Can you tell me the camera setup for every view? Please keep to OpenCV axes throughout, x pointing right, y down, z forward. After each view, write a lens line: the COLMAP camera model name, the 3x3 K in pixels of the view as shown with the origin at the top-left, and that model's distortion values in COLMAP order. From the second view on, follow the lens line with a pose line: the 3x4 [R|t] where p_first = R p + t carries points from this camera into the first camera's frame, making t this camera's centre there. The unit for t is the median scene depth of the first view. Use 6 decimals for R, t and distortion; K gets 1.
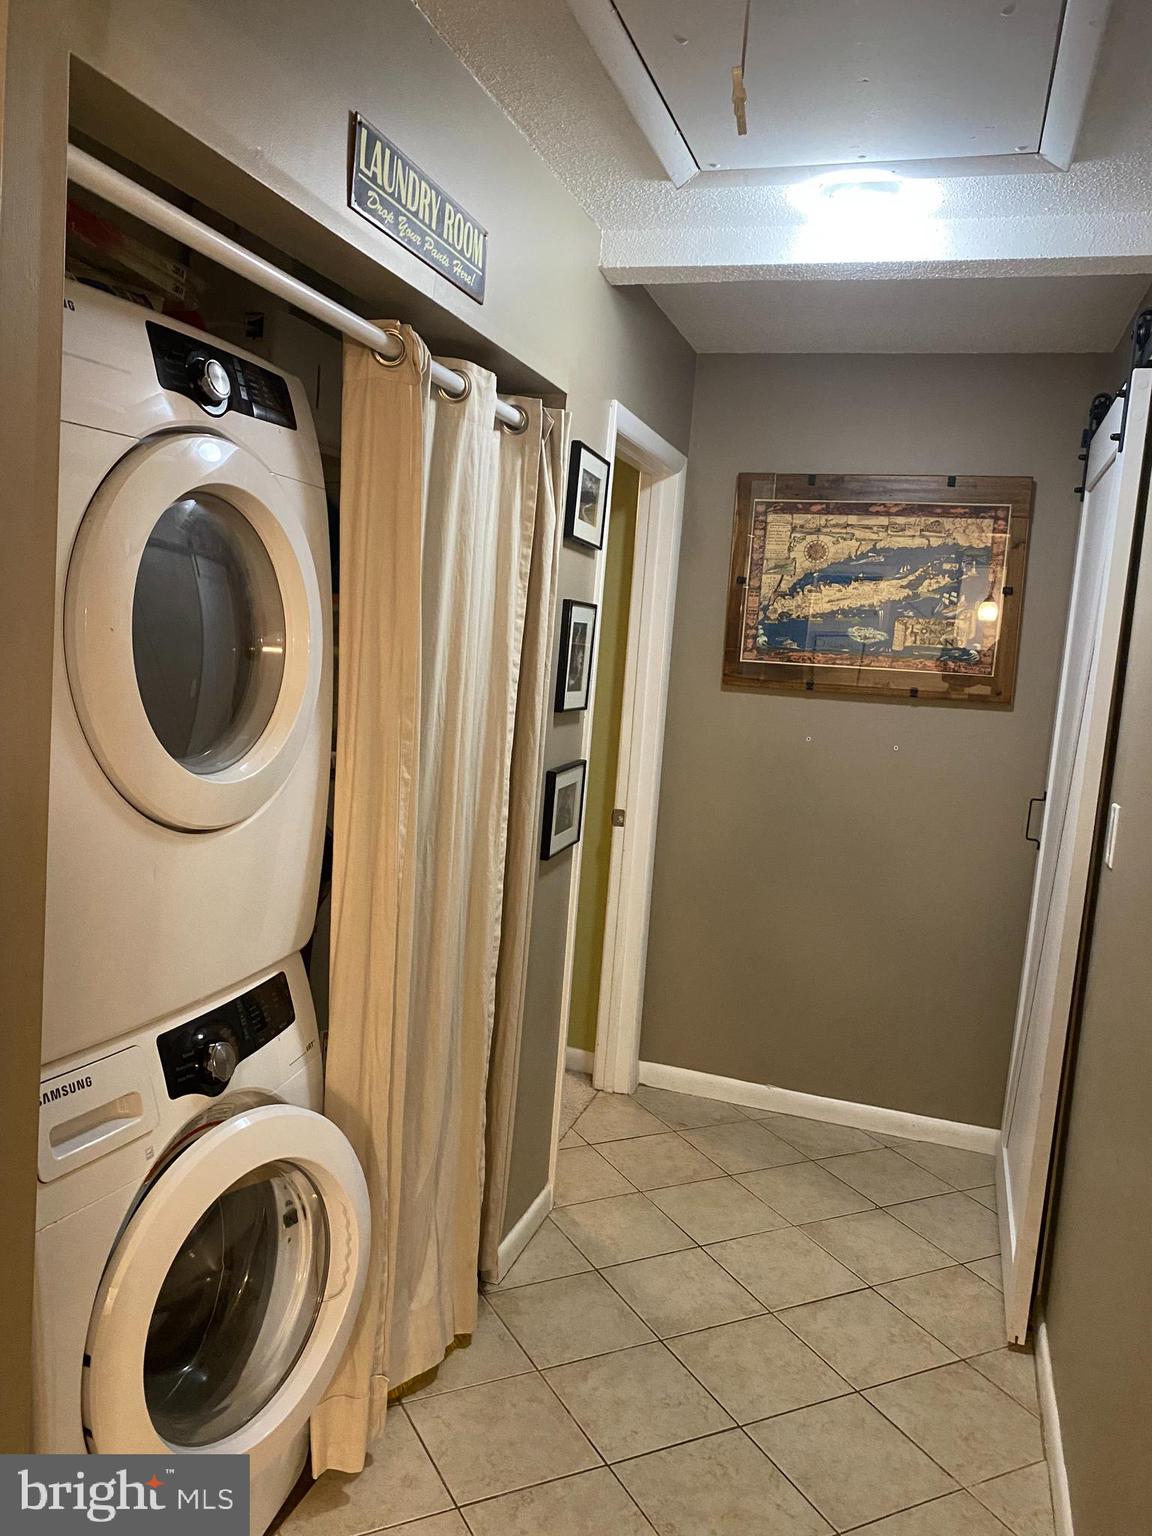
lens RADIAL K [[1140.6, 0, 576.0], [0, 1140.6, 768.0], [0, 0, 1]] dist [0.041100, -0.076241]
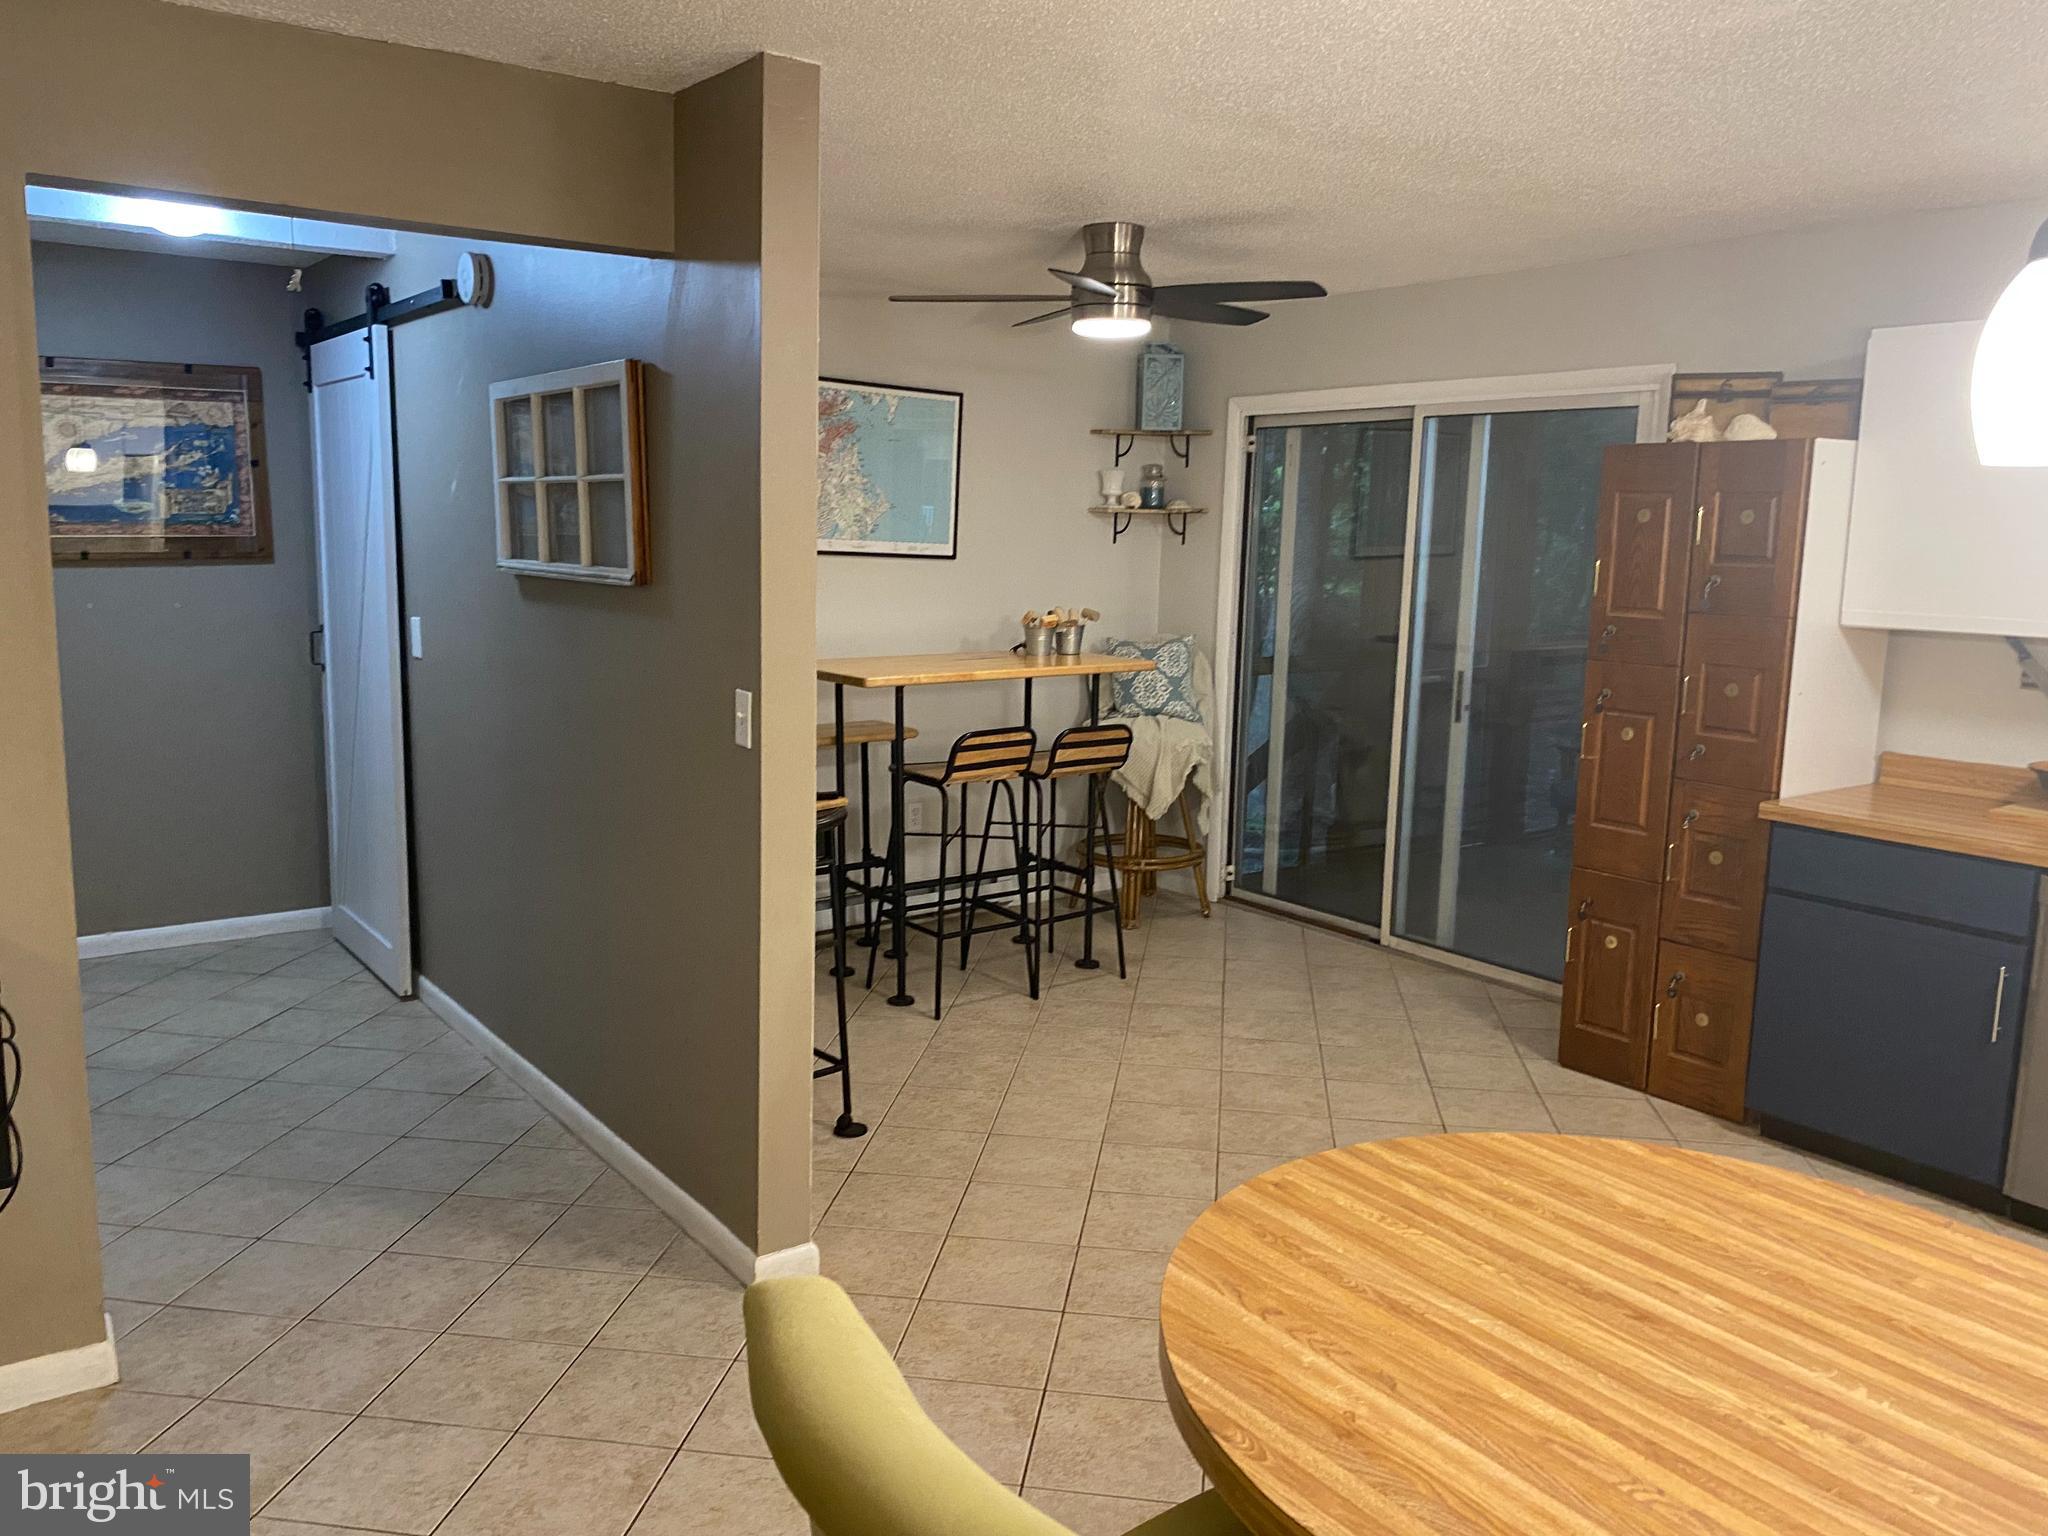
lens RADIAL K [[1515.1, 0, 1023.6], [0, 1515.1, 740.7], [0, 0, 1]] dist [0.001620, -0.011218]
pose [[0.563034, -0.178499, 0.806927, -0.495380], [0.118941, 0.983733, 0.134618, 0.013378], [-0.817830, 0.020182, 0.575106, -0.557471]]
